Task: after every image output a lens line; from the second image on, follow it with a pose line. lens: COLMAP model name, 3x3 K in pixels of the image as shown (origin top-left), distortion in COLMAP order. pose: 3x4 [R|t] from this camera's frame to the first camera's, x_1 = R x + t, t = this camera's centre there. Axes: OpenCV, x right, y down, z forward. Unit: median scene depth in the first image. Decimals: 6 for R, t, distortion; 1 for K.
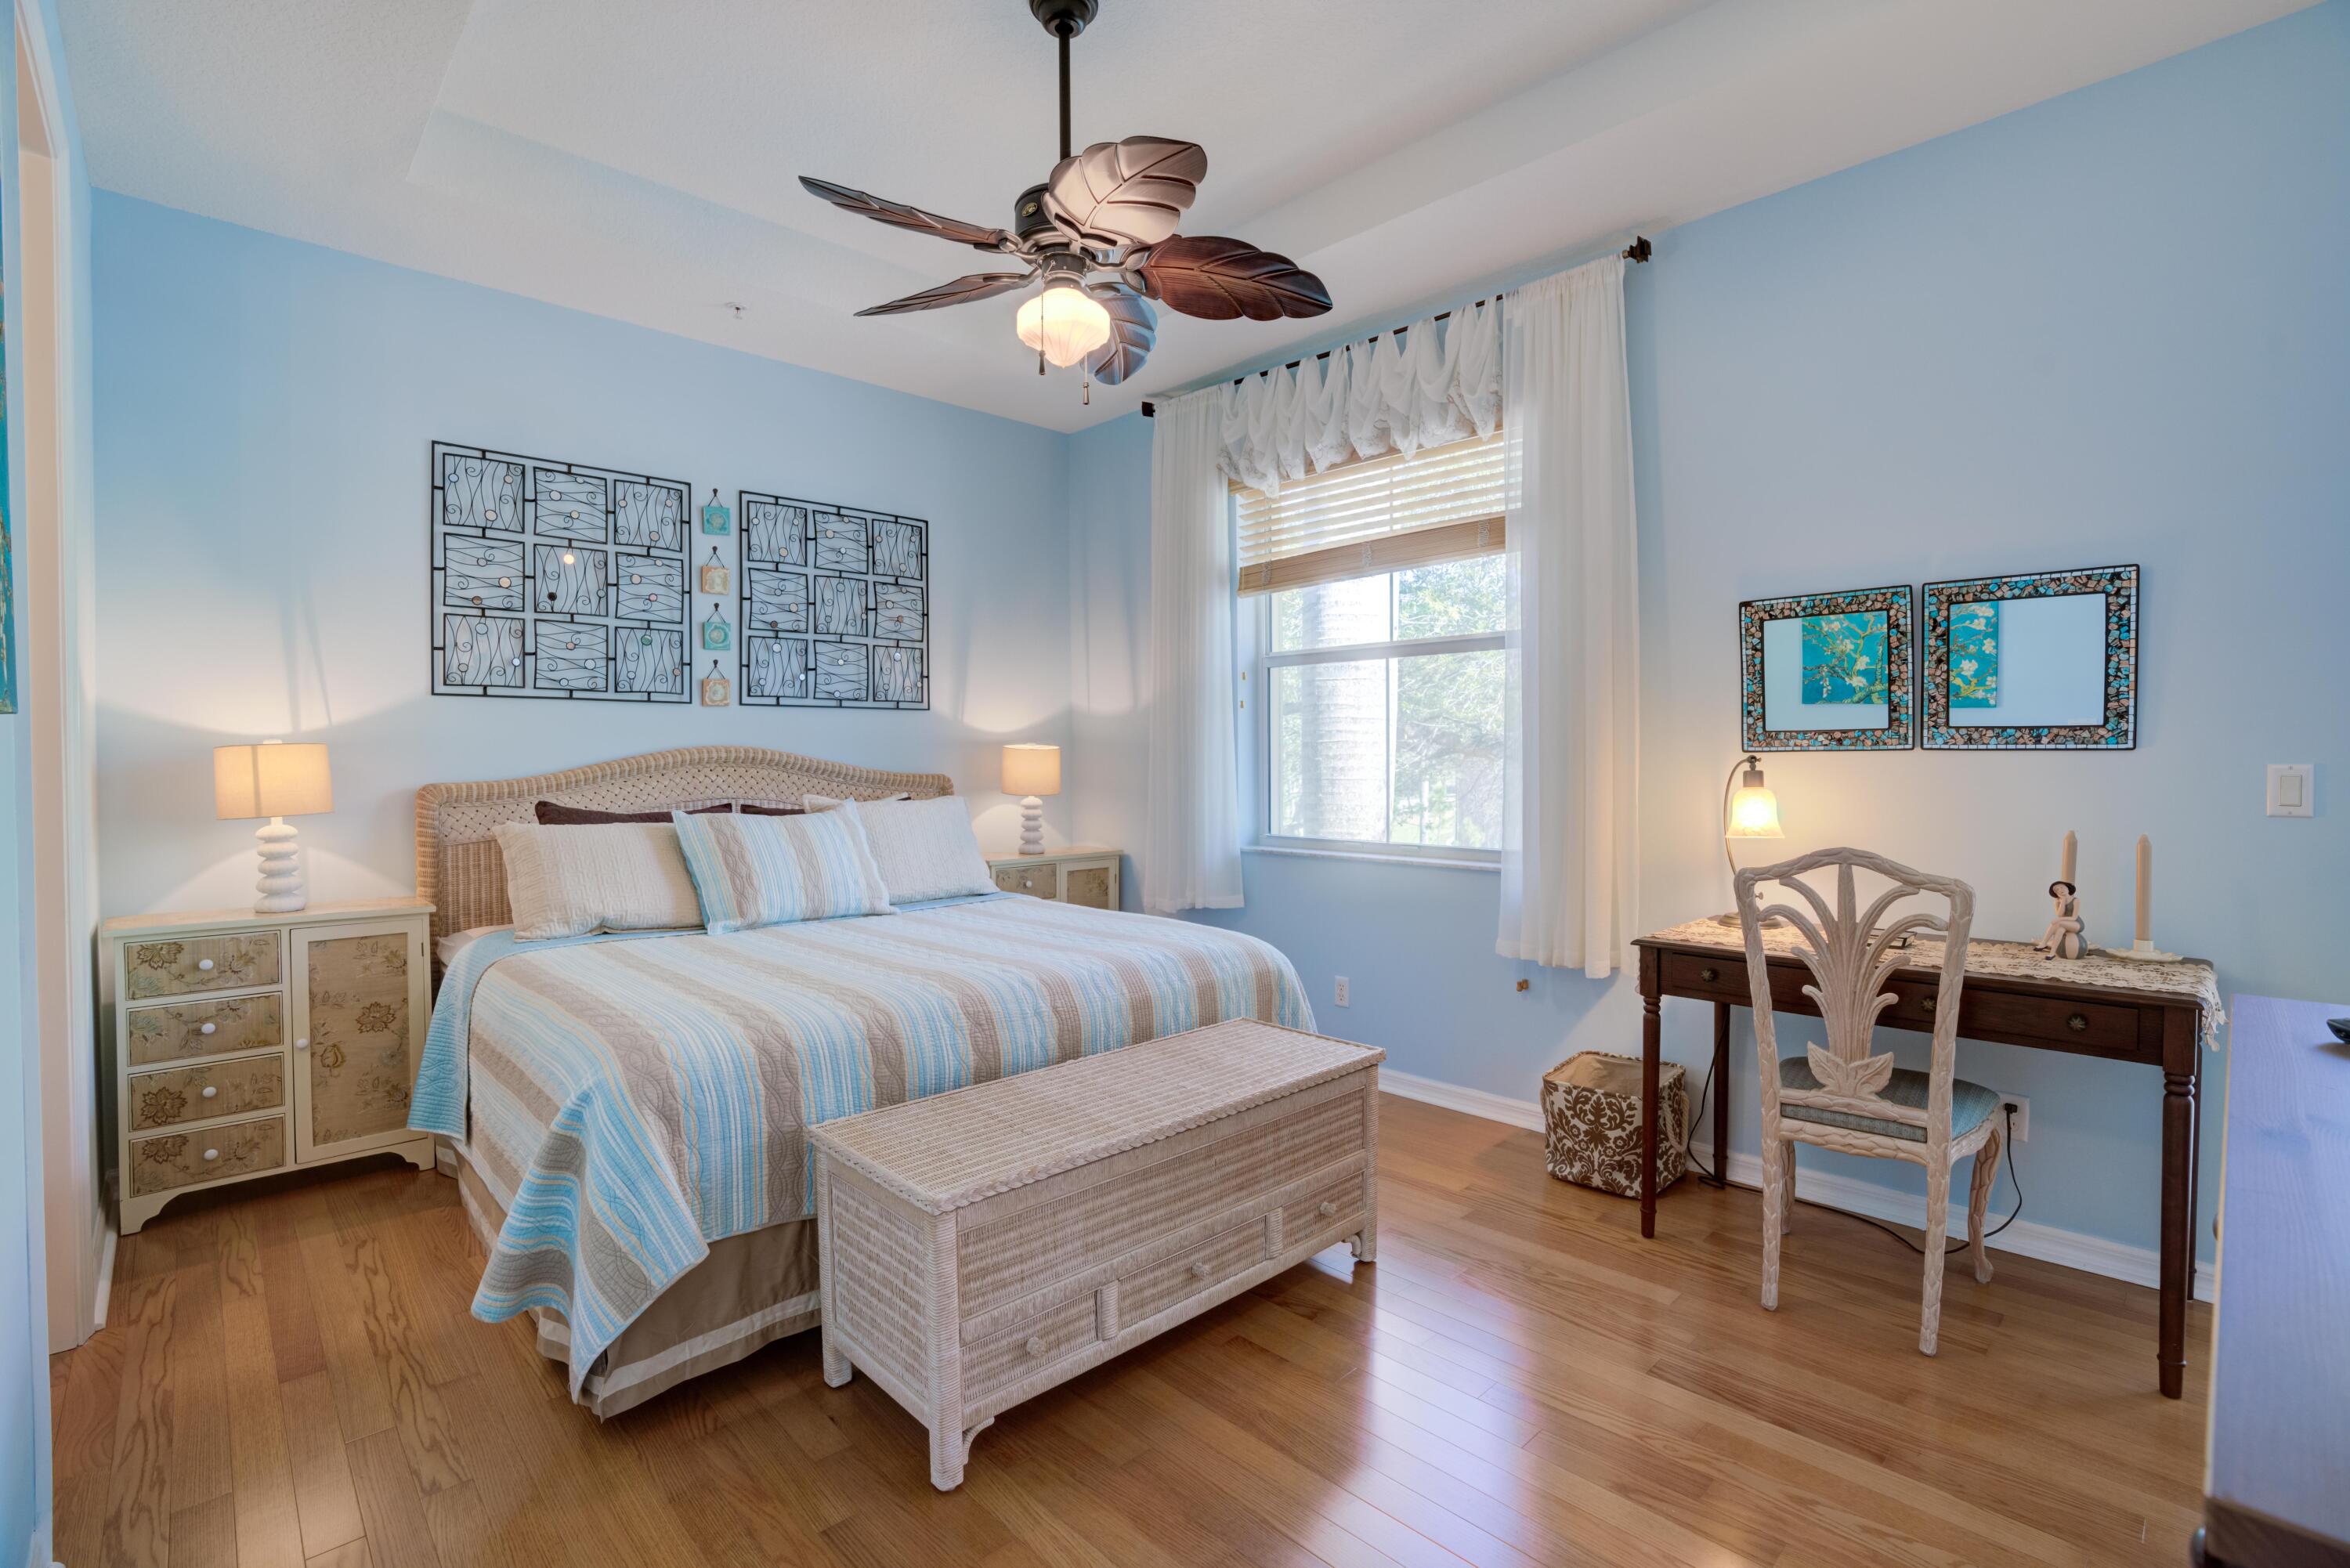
lens RADIAL K [[1075.1, 0, 1176.8], [0, 1075.1, 776.8], [0, 0, 1]] dist [-0.075655, 0.030849]
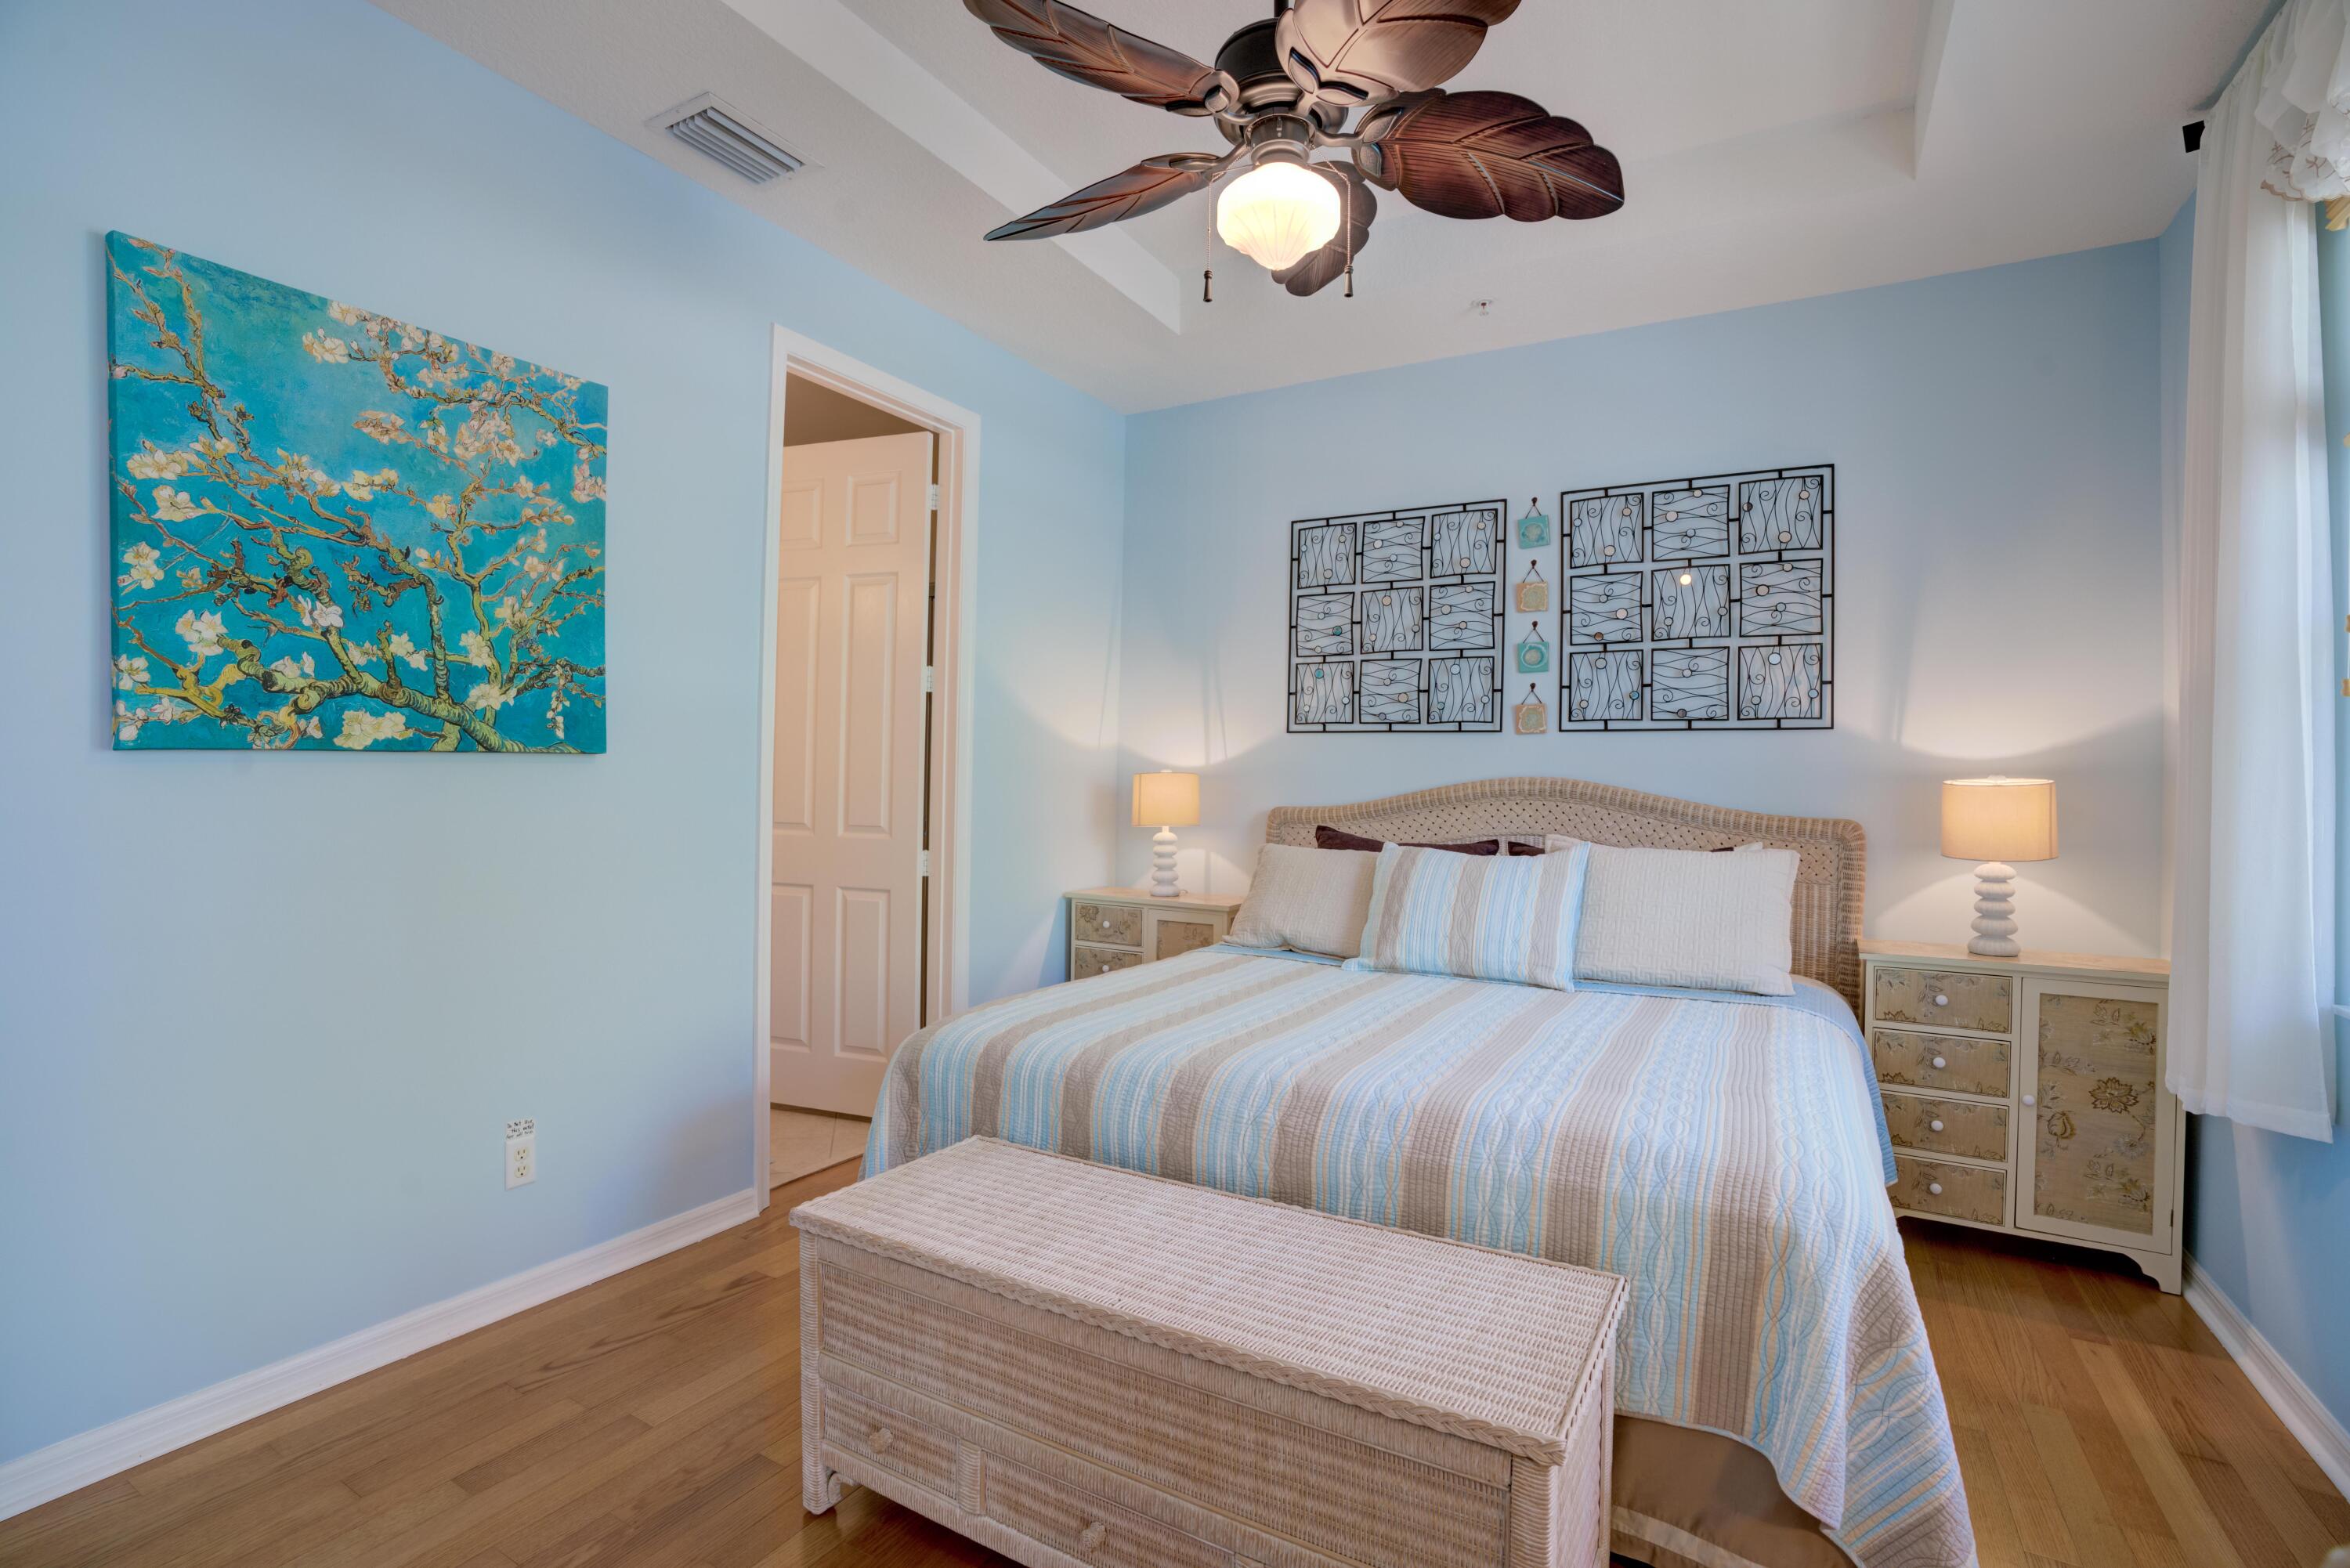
lens RADIAL K [[1075.1, 0, 1176.8], [0, 1075.1, 776.8], [0, 0, 1]] dist [-0.075655, 0.030849]
pose [[0.274849, 0.000719, -0.961487, 0.400931], [-0.034845, 0.999350, -0.009213, -0.011394], [0.960856, 0.036035, 0.274695, 0.498337]]
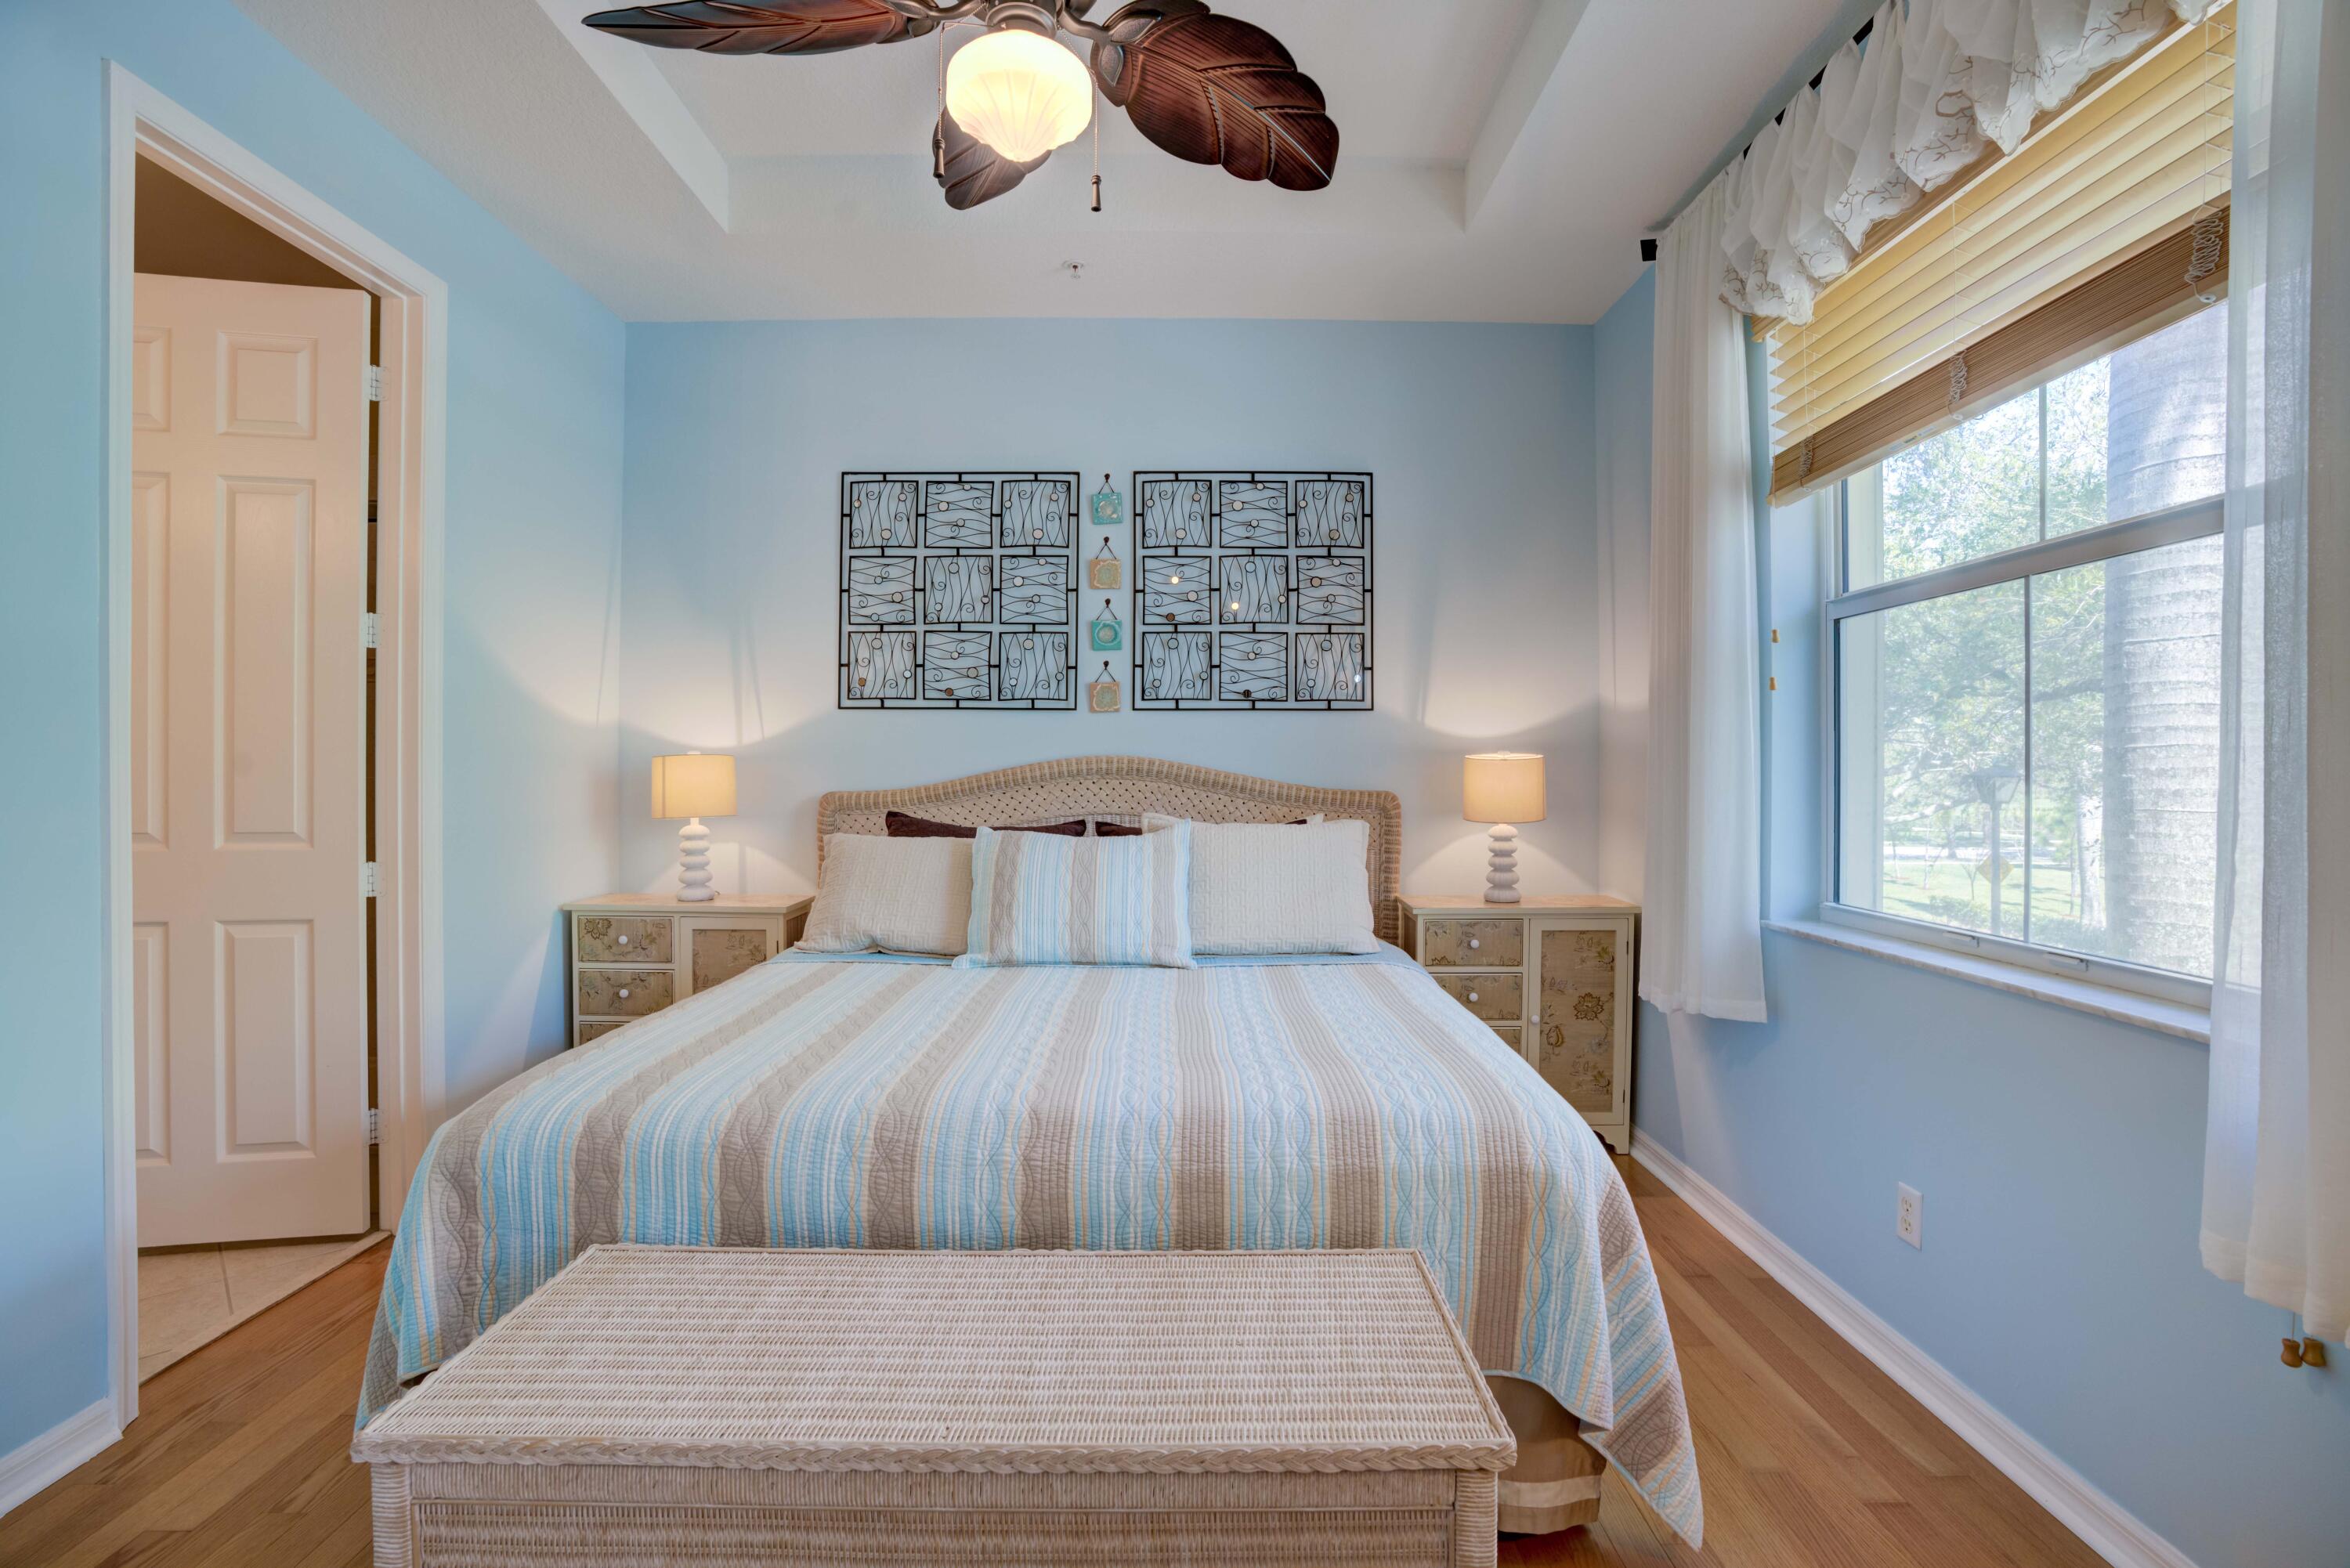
lens RADIAL K [[1075.1, 0, 1176.8], [0, 1075.1, 776.8], [0, 0, 1]] dist [-0.075655, 0.030849]
pose [[0.721137, 0.008555, -0.692740, 0.271482], [-0.016570, 0.999851, -0.004902, -0.008465], [0.692594, 0.015013, 0.721171, 0.415599]]
